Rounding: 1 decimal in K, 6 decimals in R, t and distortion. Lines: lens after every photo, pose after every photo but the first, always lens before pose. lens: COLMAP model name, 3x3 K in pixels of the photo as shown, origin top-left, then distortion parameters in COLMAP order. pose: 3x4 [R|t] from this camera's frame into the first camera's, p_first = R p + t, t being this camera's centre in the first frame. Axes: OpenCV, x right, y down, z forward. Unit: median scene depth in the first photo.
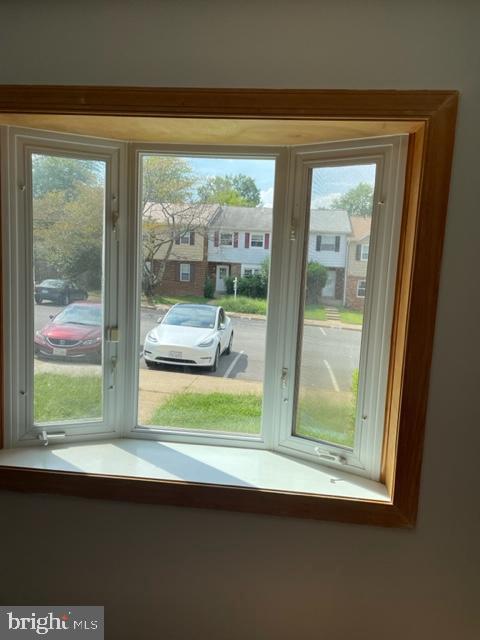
lens RADIAL K [[485.8, 0, 240.0], [0, 485.8, 320.0], [0, 0, 1]] dist [0.085493, -0.126773]
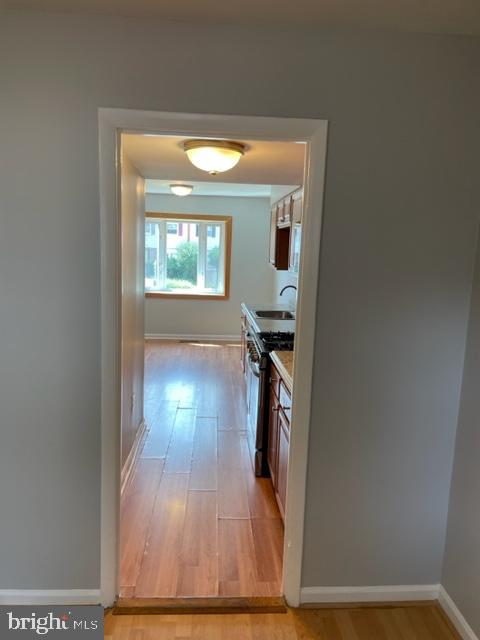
lens RADIAL K [[485.8, 0, 240.0], [0, 485.8, 320.0], [0, 0, 1]] dist [0.085493, -0.126773]
pose [[0.983506, -0.032413, 0.177945, -0.409460], [0.026997, 0.999098, 0.032772, 0.445359], [-0.178847, -0.027427, 0.983495, -3.776025]]
